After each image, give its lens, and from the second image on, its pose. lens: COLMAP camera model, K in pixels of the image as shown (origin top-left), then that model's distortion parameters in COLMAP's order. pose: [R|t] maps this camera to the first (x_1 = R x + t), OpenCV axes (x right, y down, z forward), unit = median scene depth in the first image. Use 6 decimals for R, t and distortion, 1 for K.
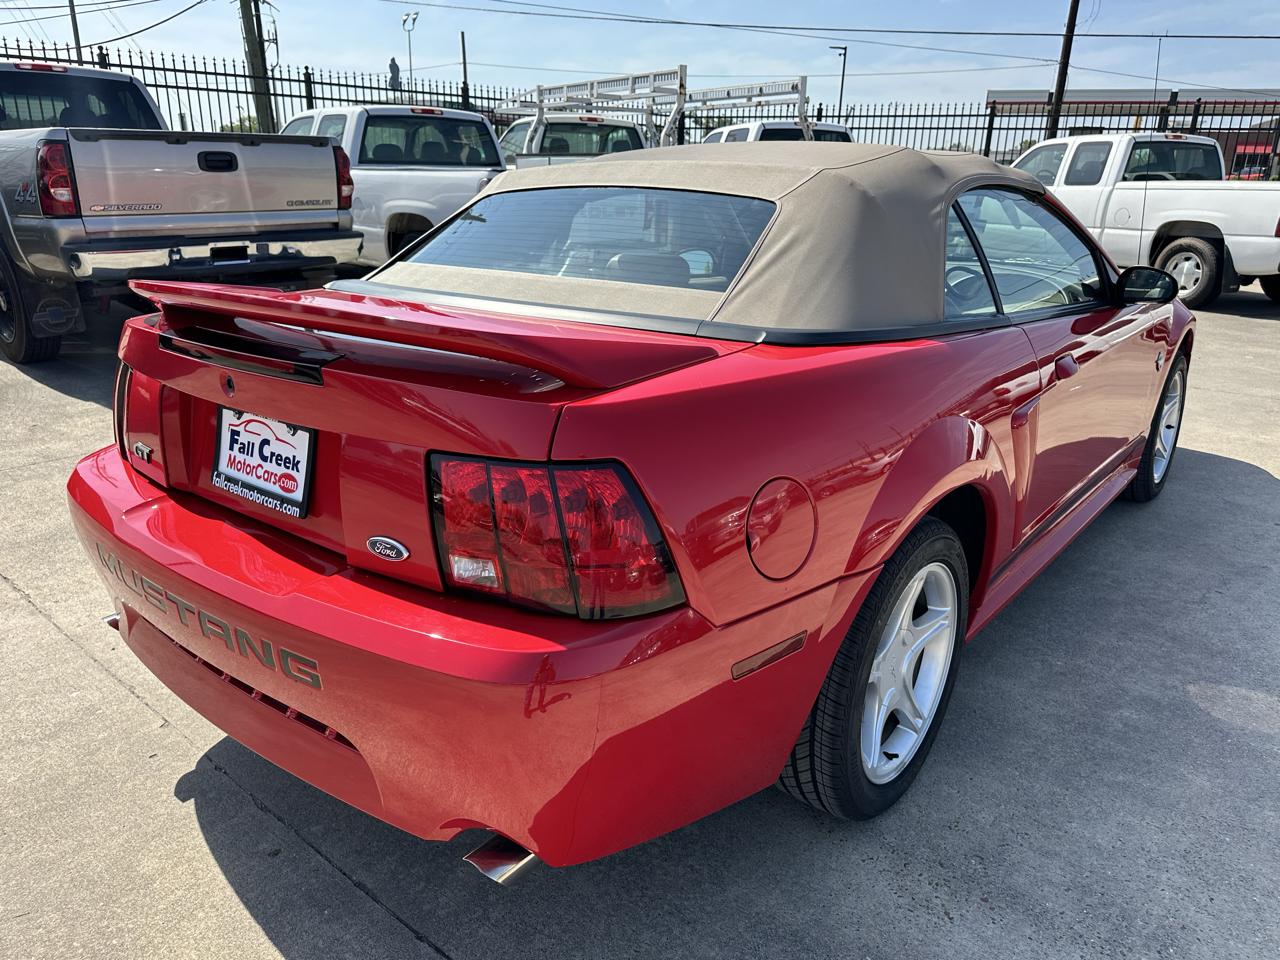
lens RADIAL K [[912.1, 0, 642.5], [0, 912.1, 497.3], [0, 0, 1]] dist [0.011021, -0.018178]
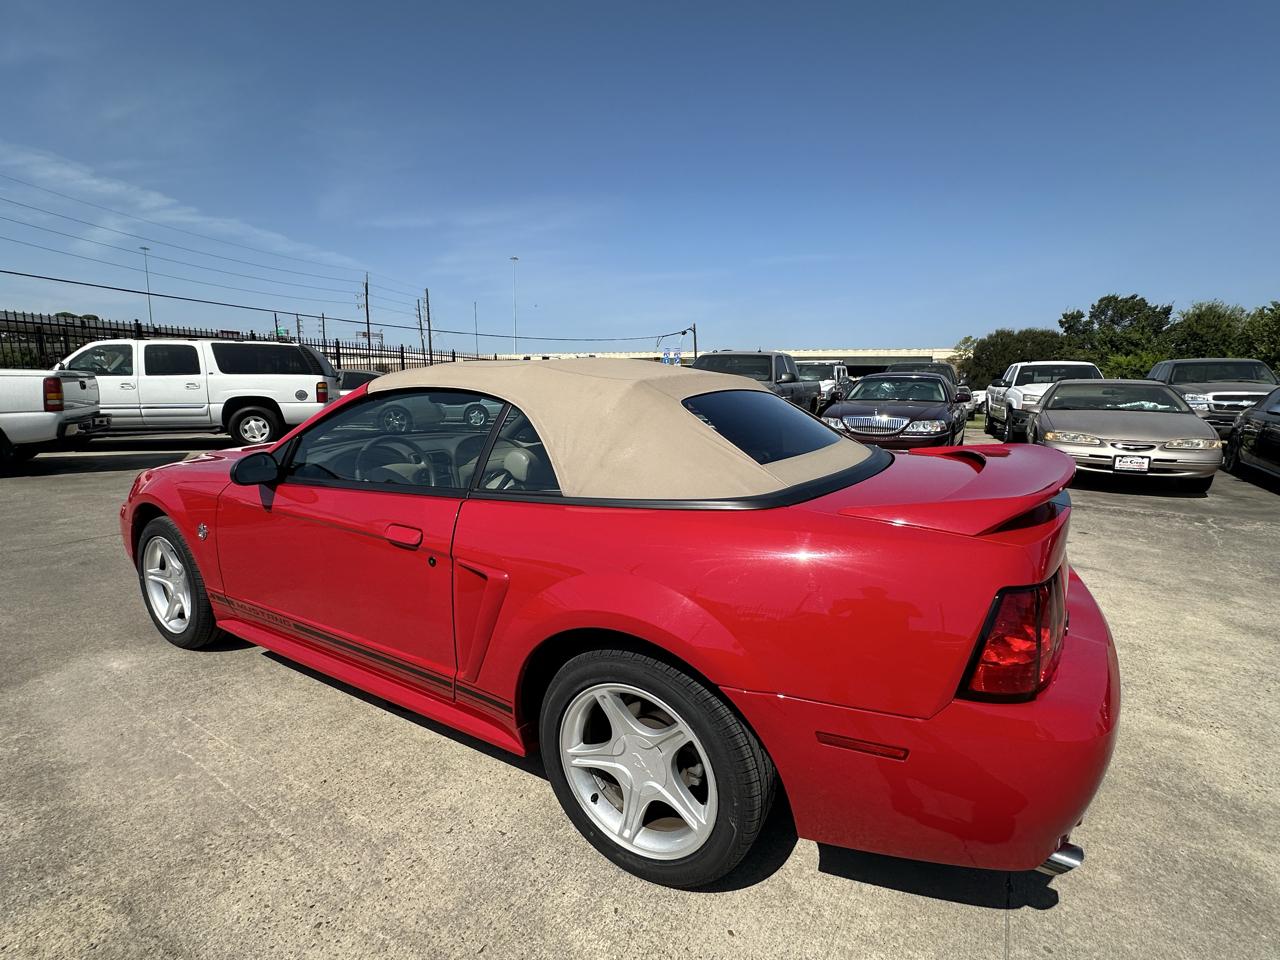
lens RADIAL K [[596.8, 0, 640.2], [0, 596.8, 486.3], [0, 0, 1]] dist [-0.001707, 0.000043]
pose [[-0.152764, -0.189325, 0.969958, -0.557091], [0.312375, 0.921908, 0.229144, -0.265883], [-0.937595, 0.337996, -0.081694, 0.720456]]
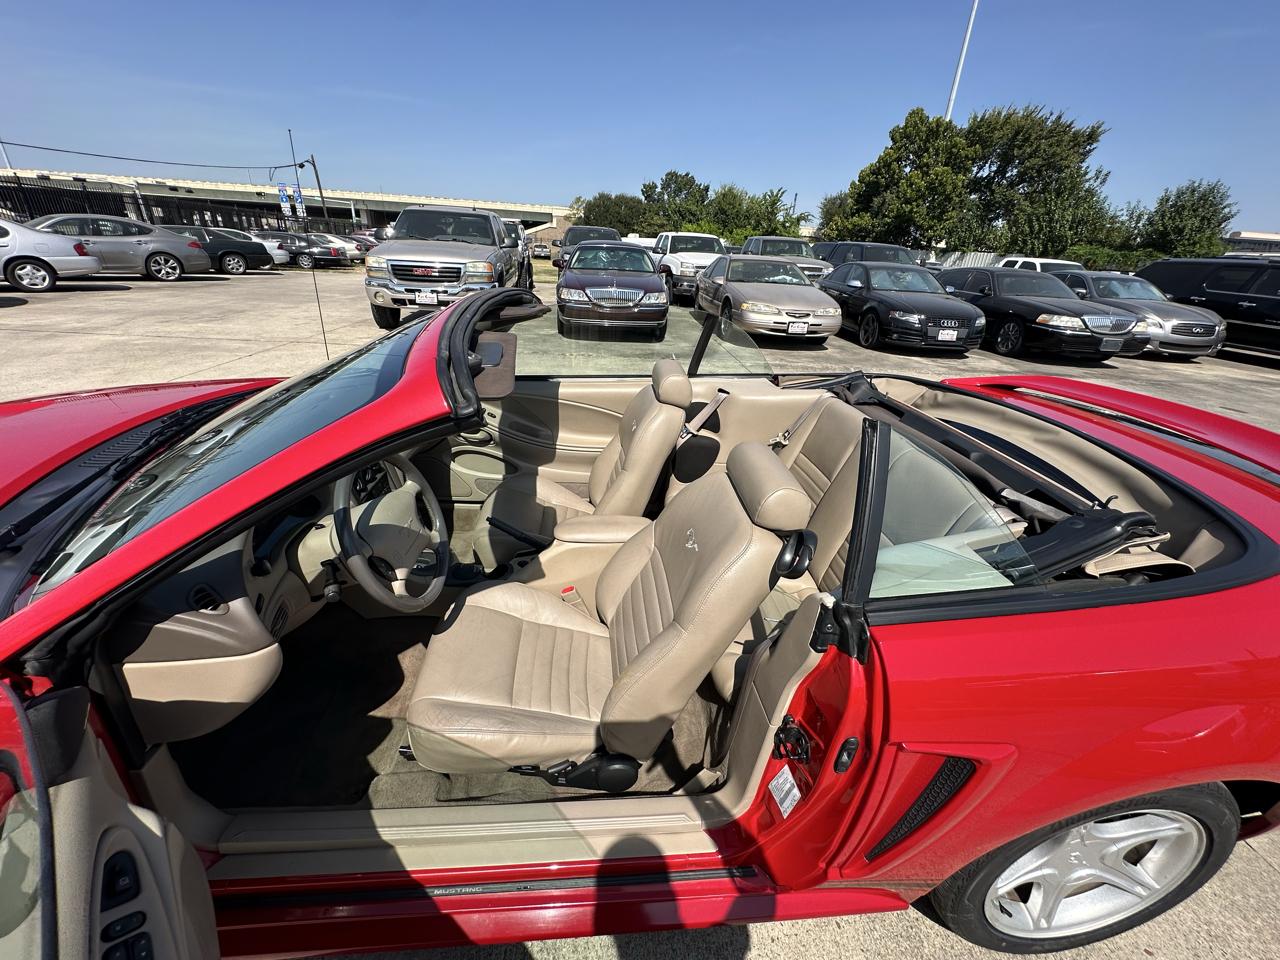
lens RADIAL K [[514.2, 0, 639.6], [0, 514.2, 482.0], [0, 0, 1]] dist [-0.004400, 0.001169]
pose [[-0.695232, -0.351672, 0.626880, -0.133716], [0.171492, 0.765798, 0.619794, -0.388294], [-0.698028, 0.538406, -0.472098, 0.948390]]
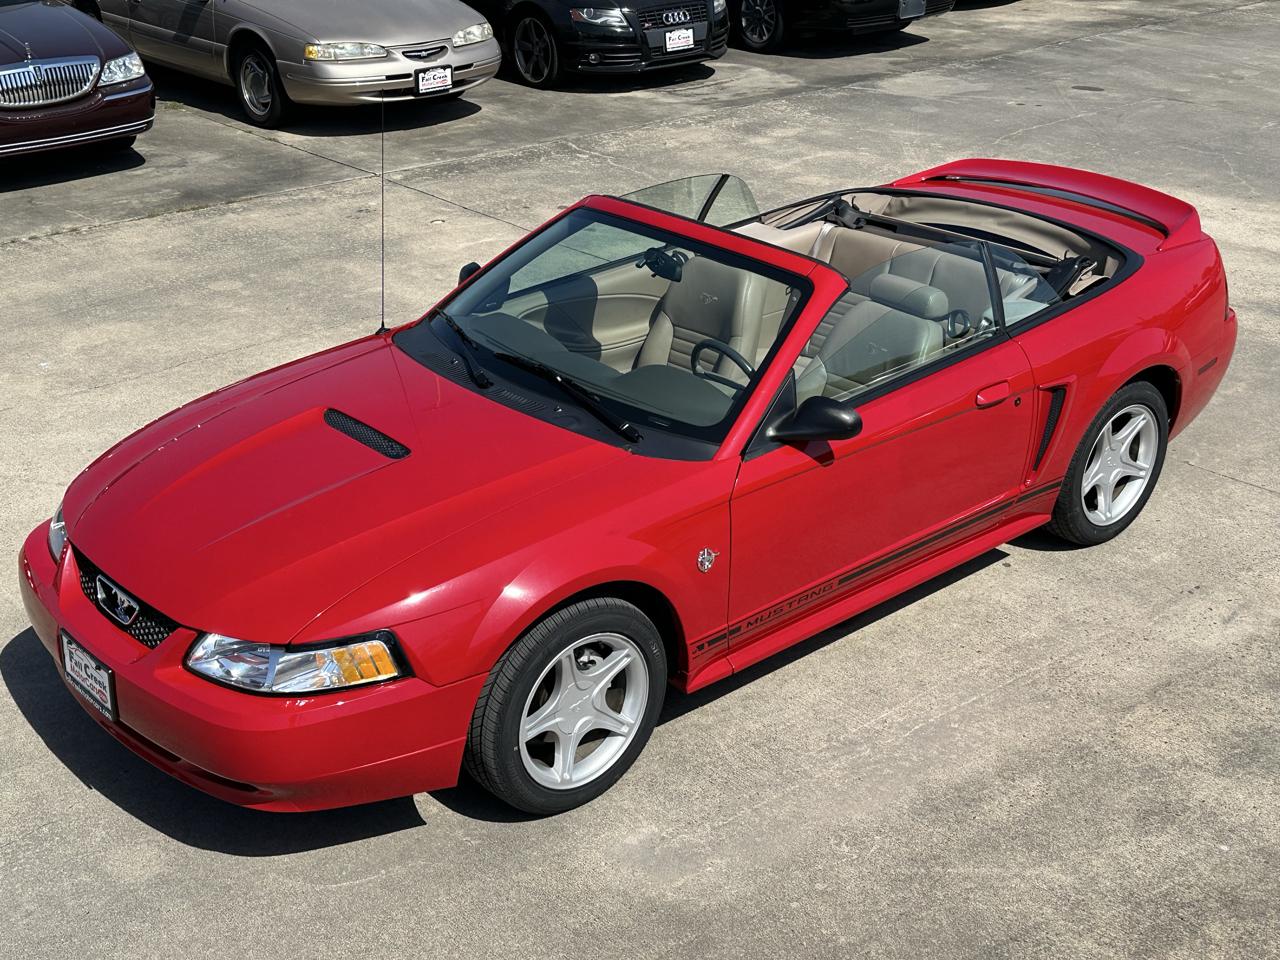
lens RADIAL K [[1657.1, 0, 649.3], [0, 1657.1, 487.8], [0, 0, 1]] dist [0.109612, 0.000000]
pose [[-0.987376, -0.070406, 0.141883, 0.009254], [0.047341, 0.723649, 0.688542, -1.110812], [-0.151152, 0.686567, -0.711181, 1.979700]]
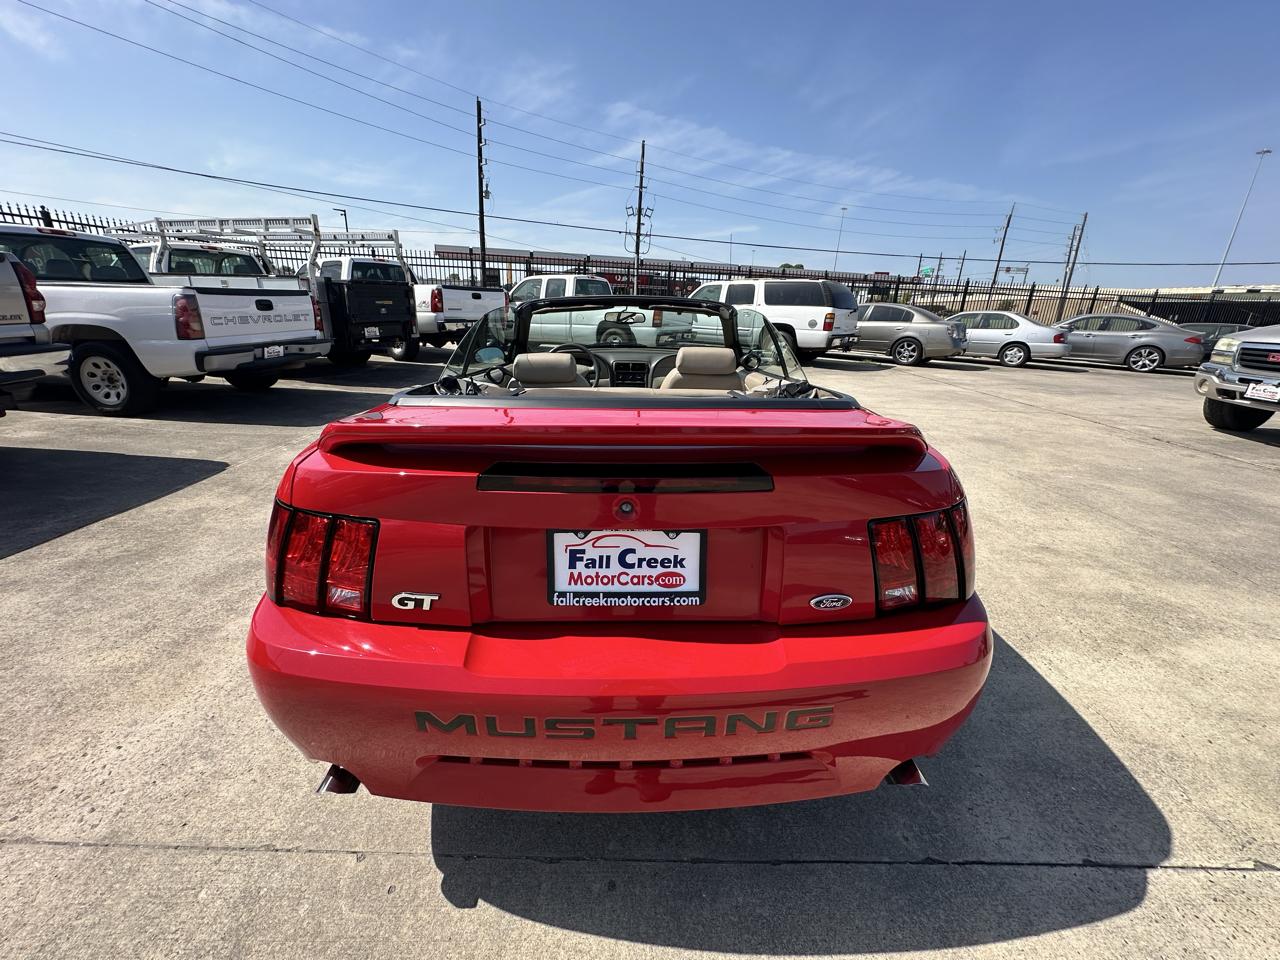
lens RADIAL K [[514.2, 0, 638.0], [0, 514.2, 485.7], [0, 0, 1]] dist [-0.004400, 0.001169]
pose [[0.763313, -0.211493, 0.610429, -0.319685], [0.199138, 0.975912, 0.089108, -0.079893], [-0.614571, 0.053542, 0.787043, 0.204122]]
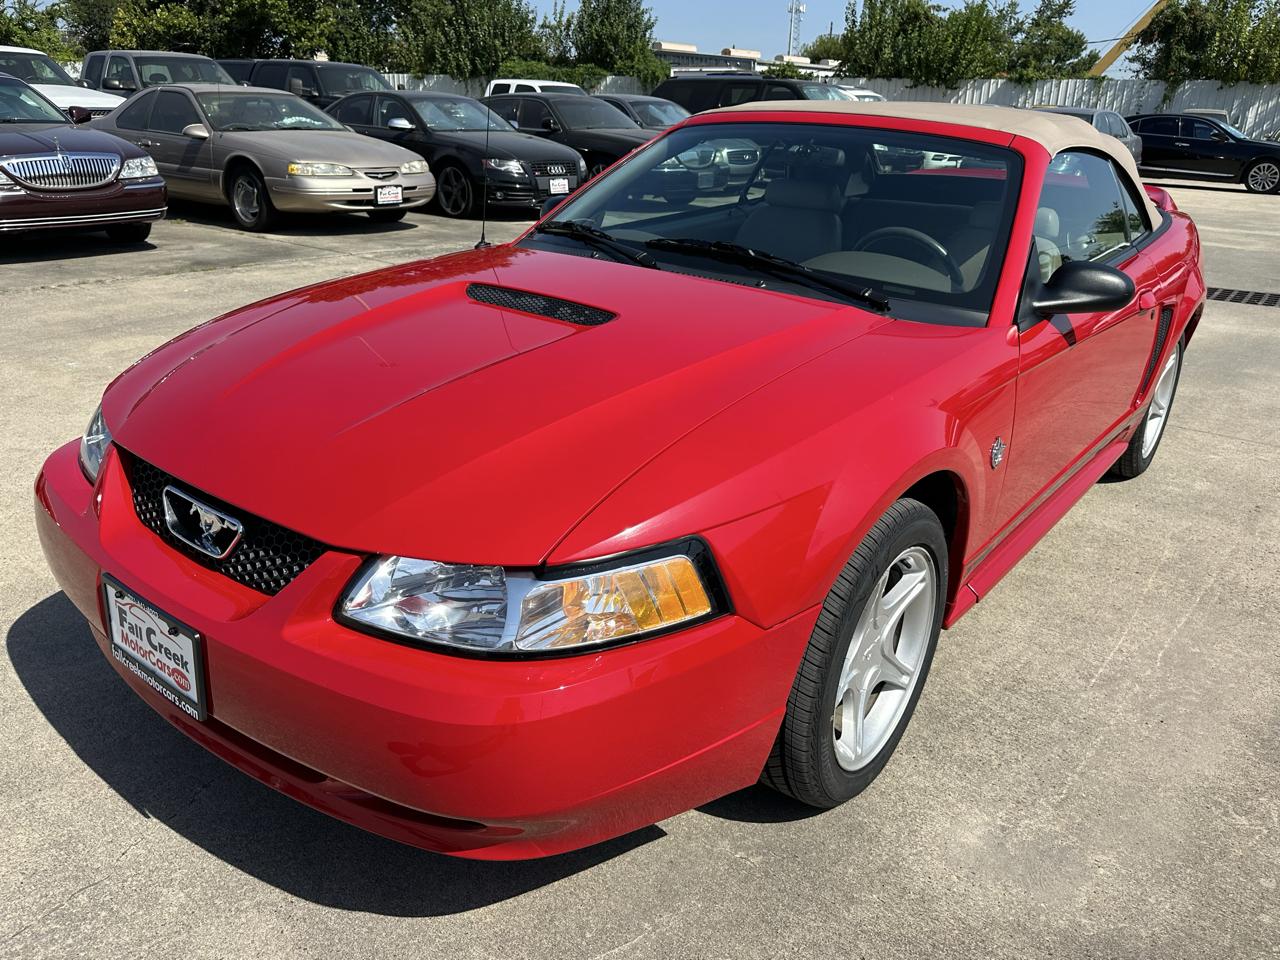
lens RADIAL K [[961.3, 0, 641.4], [0, 961.3, 484.1], [0, 0, 1]] dist [0.026338, -0.032917]
pose [[-0.998576, -0.034058, -0.041056, 0.365534], [-0.052590, 0.757466, 0.650753, -0.556563], [0.008935, 0.651985, -0.758179, 1.562805]]
